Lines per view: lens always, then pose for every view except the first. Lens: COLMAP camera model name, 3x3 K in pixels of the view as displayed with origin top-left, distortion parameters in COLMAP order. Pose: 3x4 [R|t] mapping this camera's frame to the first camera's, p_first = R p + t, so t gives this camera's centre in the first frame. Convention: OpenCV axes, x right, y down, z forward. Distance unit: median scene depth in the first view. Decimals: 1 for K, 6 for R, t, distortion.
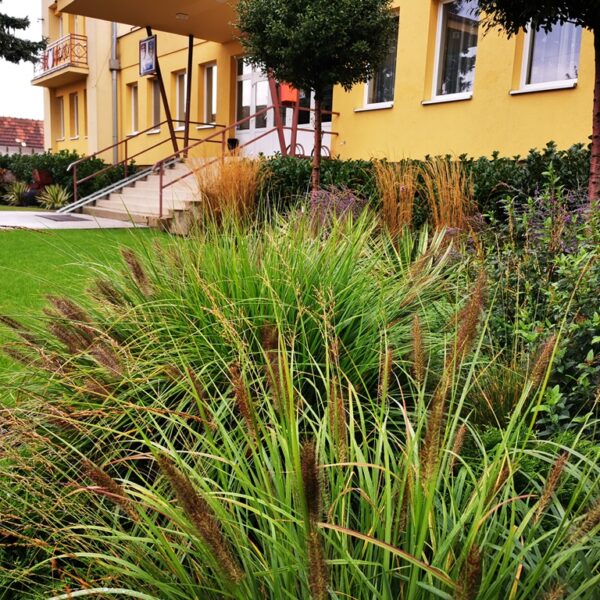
lens RADIAL K [[631.7, 0, 299.2], [0, 631.7, 283.1], [0, 0, 1]] dist [0.092786, -0.020909]
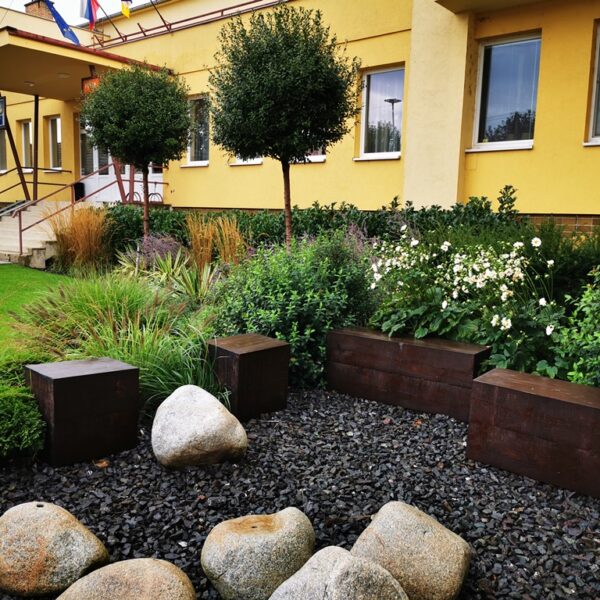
lens RADIAL K [[631.7, 0, 299.2], [0, 631.7, 283.1], [0, 0, 1]] dist [0.092786, -0.020909]
pose [[0.973408, -0.042090, 0.225180, 0.022339], [0.048940, 0.998491, -0.024922, 0.007997], [-0.223791, 0.035280, 0.973998, -0.298883]]
